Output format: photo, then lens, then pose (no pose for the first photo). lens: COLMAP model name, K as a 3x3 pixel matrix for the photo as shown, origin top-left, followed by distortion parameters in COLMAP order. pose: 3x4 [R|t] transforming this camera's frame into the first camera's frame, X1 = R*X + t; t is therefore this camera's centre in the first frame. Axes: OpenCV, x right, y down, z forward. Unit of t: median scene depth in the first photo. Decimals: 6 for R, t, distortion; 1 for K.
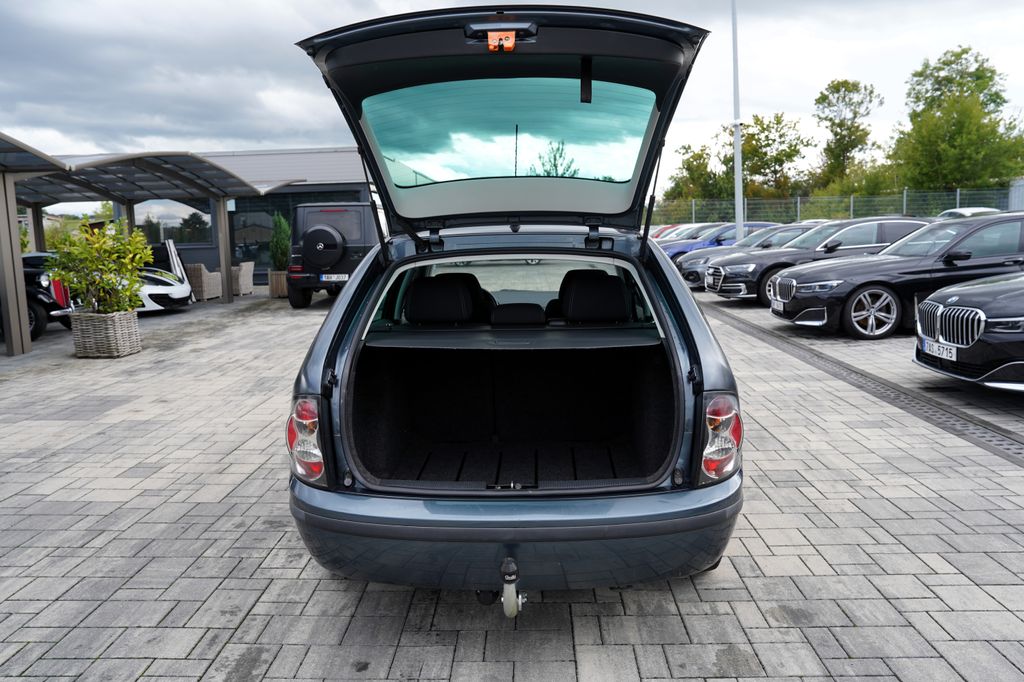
lens RADIAL K [[739.0, 0, 512.0], [0, 739.0, 341.0], [0, 0, 1]] dist [-0.038128, 0.000060]
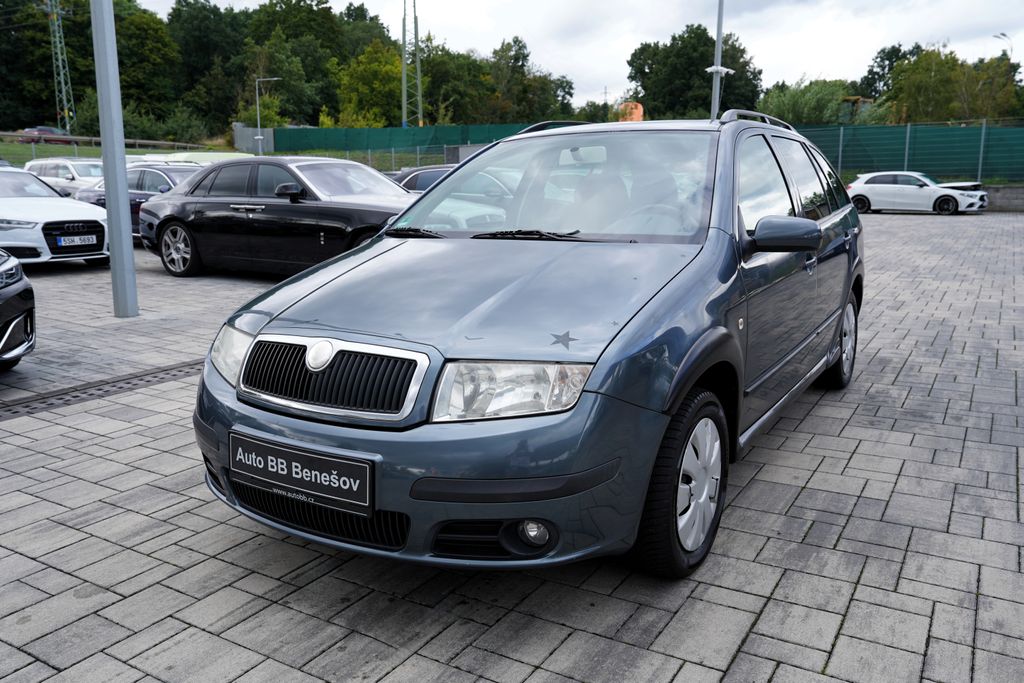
lens RADIAL K [[796.6, 0, 512.0], [0, 796.6, 341.5], [0, 0, 1]] dist [-0.078723, 0.106745]
pose [[-0.864680, -0.060050, 0.498720, -0.313804], [0.107763, 0.947537, 0.300932, -0.192063], [-0.490627, 0.313954, -0.812846, 1.770229]]
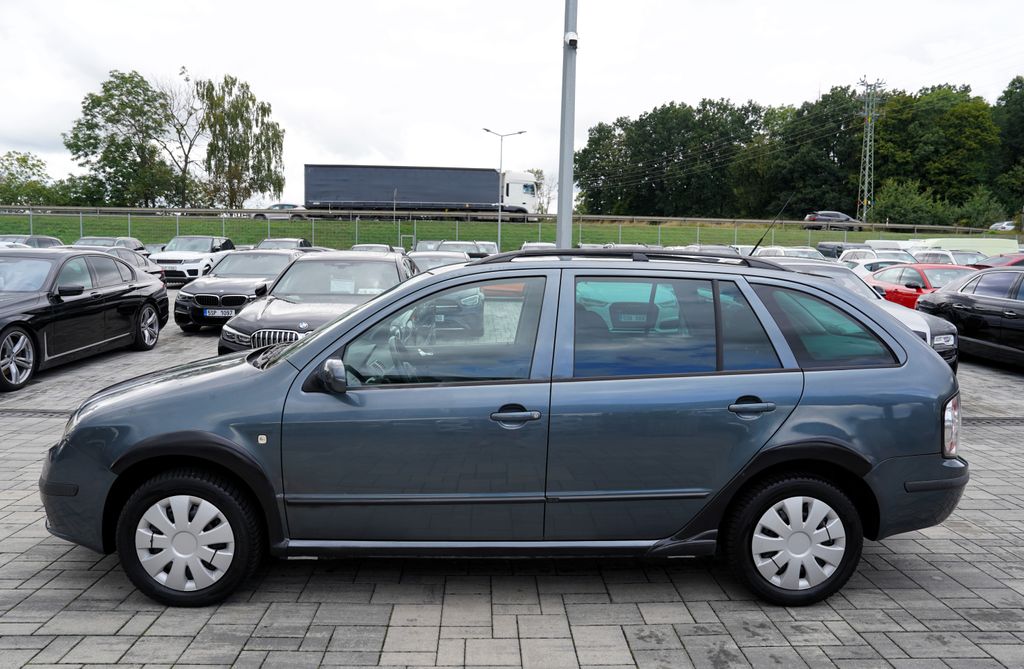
lens RADIAL K [[772.5, 0, 508.4], [0, 772.5, 297.9], [0, 0, 1]] dist [-0.085296, 0.080135]
pose [[-0.056337, -0.018742, 0.998236, -0.872505], [0.130467, 0.991112, 0.025971, -0.122481], [-0.989851, 0.131700, -0.053391, 1.004775]]
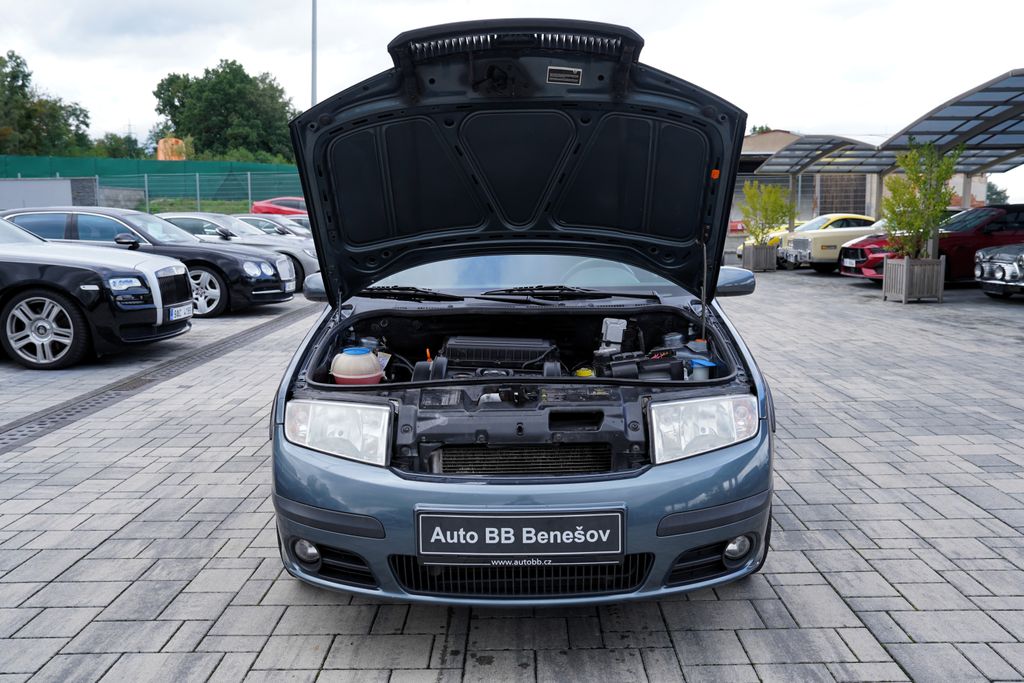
lens RADIAL K [[834.2, 0, 512.0], [0, 834.2, 341.5], [0, 0, 1]] dist [-0.070526, 0.111124]
pose [[-0.999355, 0.033159, -0.013786, 0.043238], [0.027929, 0.958991, 0.282056, -0.239272], [0.022573, 0.281489, -0.959299, 1.911863]]
